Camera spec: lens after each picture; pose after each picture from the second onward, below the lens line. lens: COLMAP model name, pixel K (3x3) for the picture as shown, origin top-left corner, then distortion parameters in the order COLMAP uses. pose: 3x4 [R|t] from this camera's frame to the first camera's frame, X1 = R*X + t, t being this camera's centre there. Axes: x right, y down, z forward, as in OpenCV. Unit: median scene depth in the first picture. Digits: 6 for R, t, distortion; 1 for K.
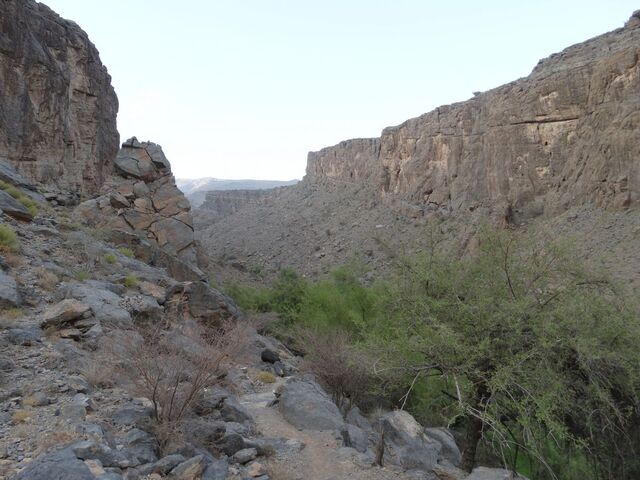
lens RADIAL K [[448.5, 0, 320.0], [0, 448.5, 240.0], [0, 0, 1]] dist [0.004909, -0.063145]
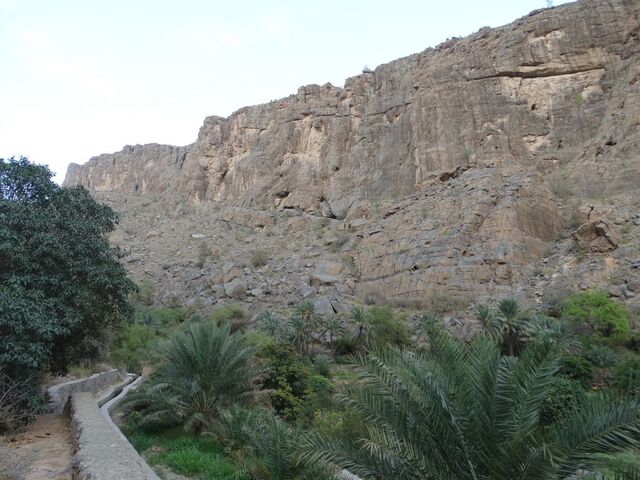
lens RADIAL K [[448.5, 0, 320.0], [0, 448.5, 240.0], [0, 0, 1]] dist [0.004909, -0.063145]
pose [[0.859422, 0.155550, 0.487030, -0.033816], [-0.086246, 0.983051, -0.161779, 0.070271], [-0.503940, 0.097032, 0.858271, 0.392703]]
